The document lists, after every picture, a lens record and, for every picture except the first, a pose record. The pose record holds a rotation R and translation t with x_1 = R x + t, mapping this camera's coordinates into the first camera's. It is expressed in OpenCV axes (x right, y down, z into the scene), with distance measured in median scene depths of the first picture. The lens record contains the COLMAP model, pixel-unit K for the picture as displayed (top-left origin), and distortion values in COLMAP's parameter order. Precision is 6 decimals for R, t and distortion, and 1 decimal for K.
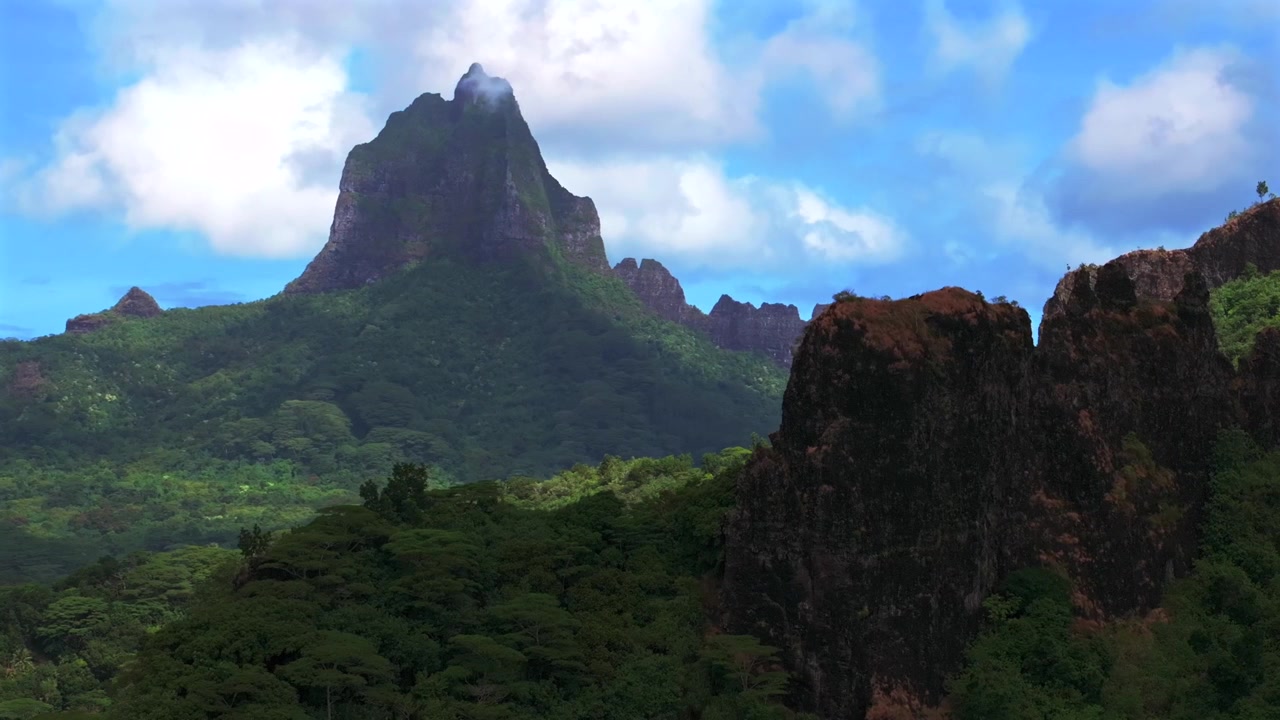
lens RADIAL K [[2856.7, 0, 604.2], [0, 2856.7, 409.5], [0, 0, 1]] dist [-0.200979, 0.740141]
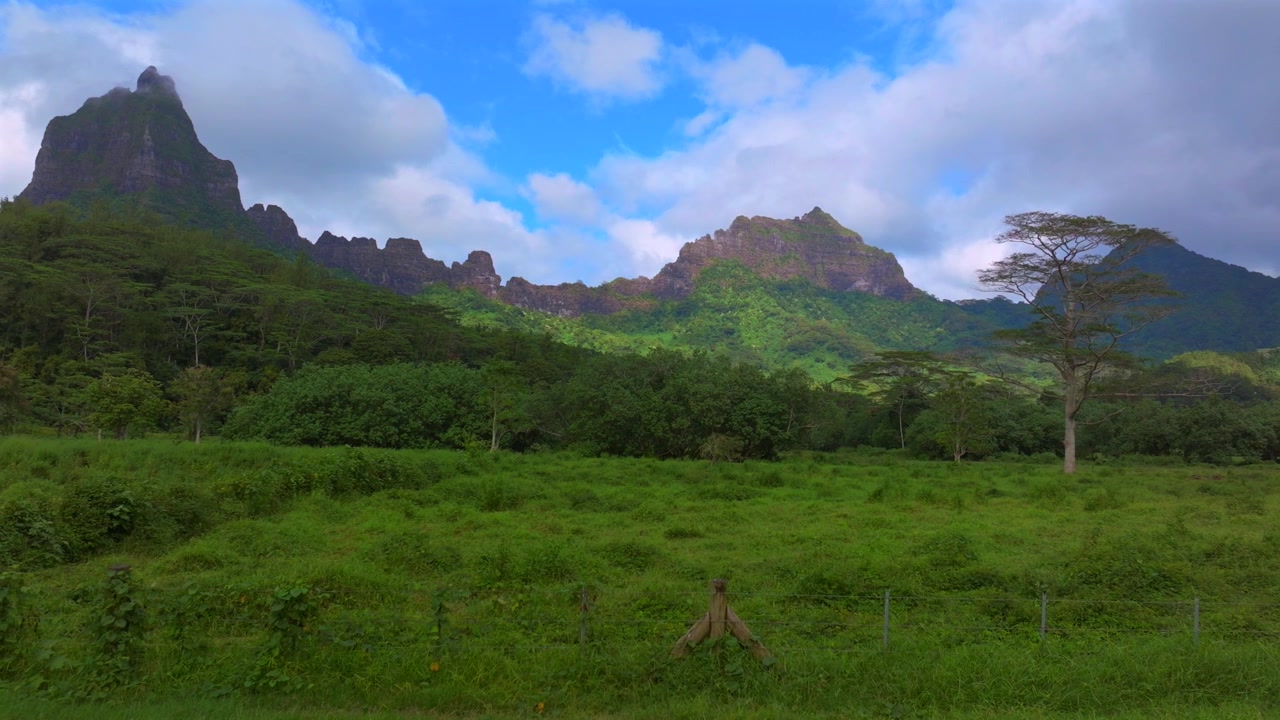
lens RADIAL K [[959.9, 0, 678.1], [0, 959.9, 361.0], [0, 0, 1]] dist [0.007163, 0.001035]
pose [[0.997783, 0.015402, 0.064738, 0.225418], [-0.011788, 0.998370, -0.055840, 0.061010], [-0.065492, 0.054954, 0.996339, 0.590646]]
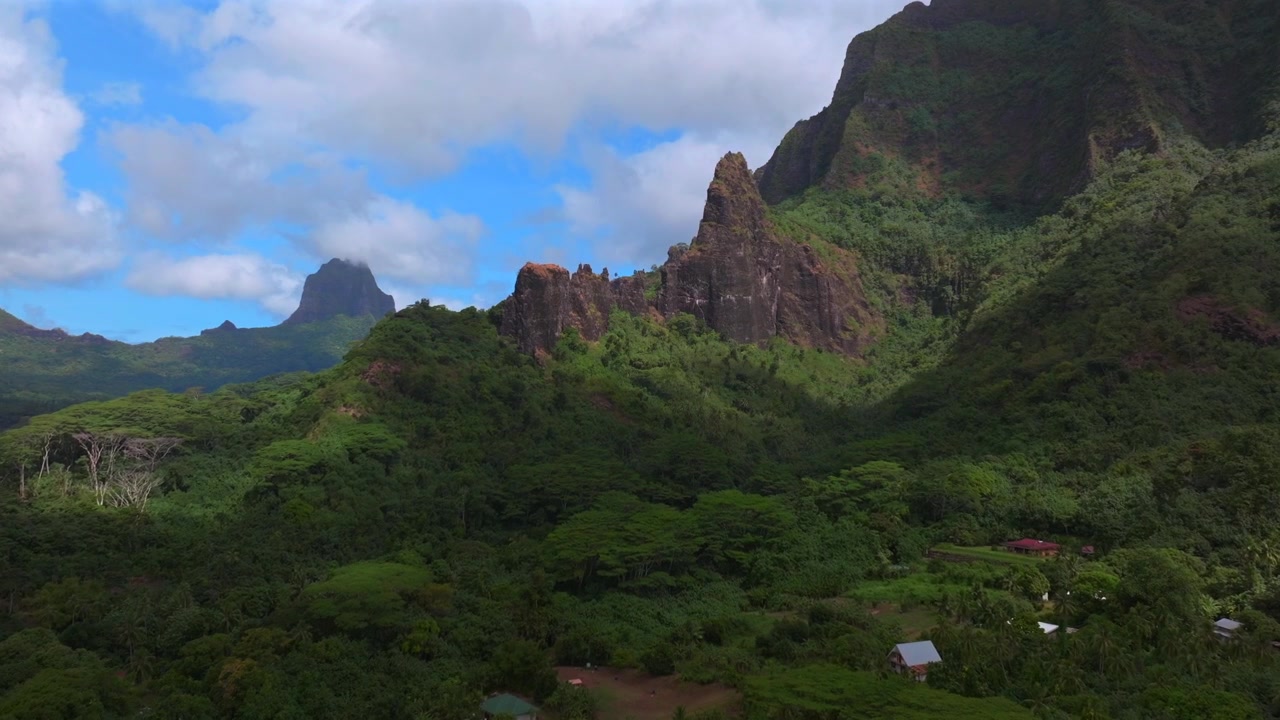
lens RADIAL K [[963.0, 0, 640.0], [0, 963.0, 360.0], [0, 0, 1]] dist [0.012707, -0.002463]
pose [[0.965732, 0.016887, 0.258991, -0.016282], [-0.011191, 0.999662, -0.023453, 0.017636], [-0.259300, 0.019750, 0.965595, -0.057993]]
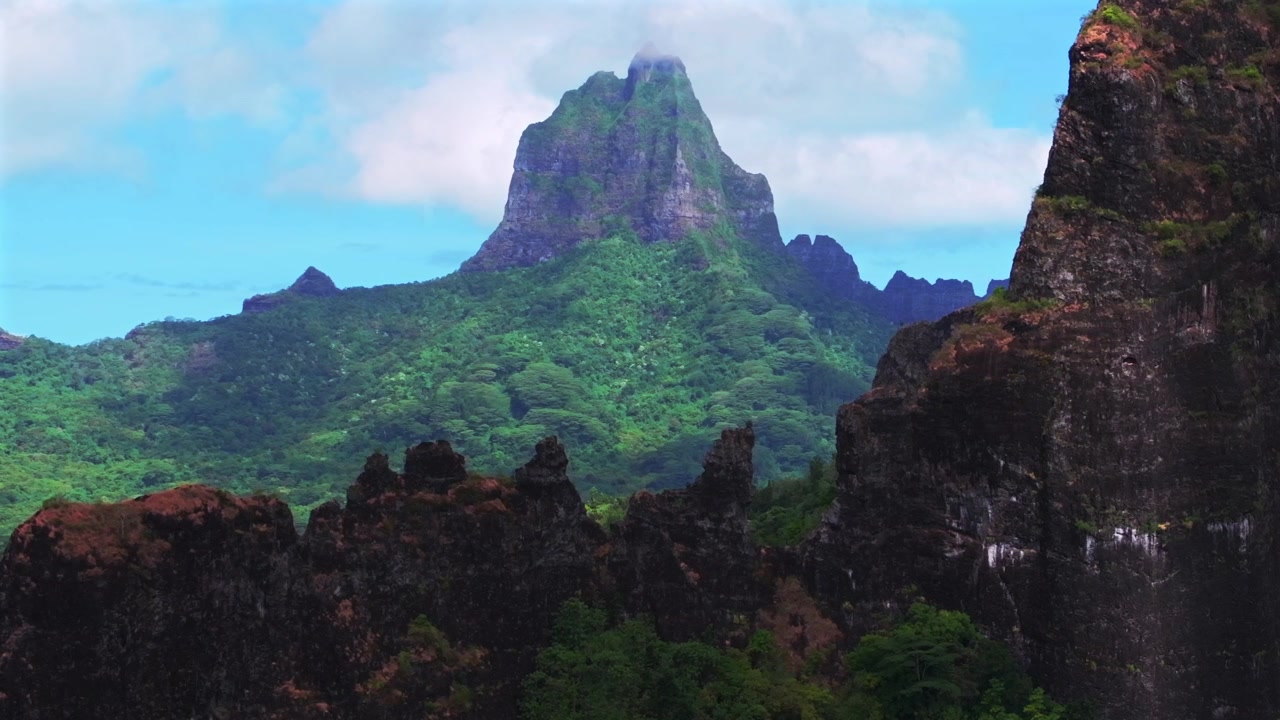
lens RADIAL K [[2856.7, 0, 604.2], [0, 2856.7, 409.5], [0, 0, 1]] dist [-0.200979, 0.740141]
pose [[0.994824, -0.000191, -0.101617, 0.048097], [0.001985, 0.999844, 0.017557, -0.011280], [0.101598, -0.017668, 0.994669, -0.000260]]
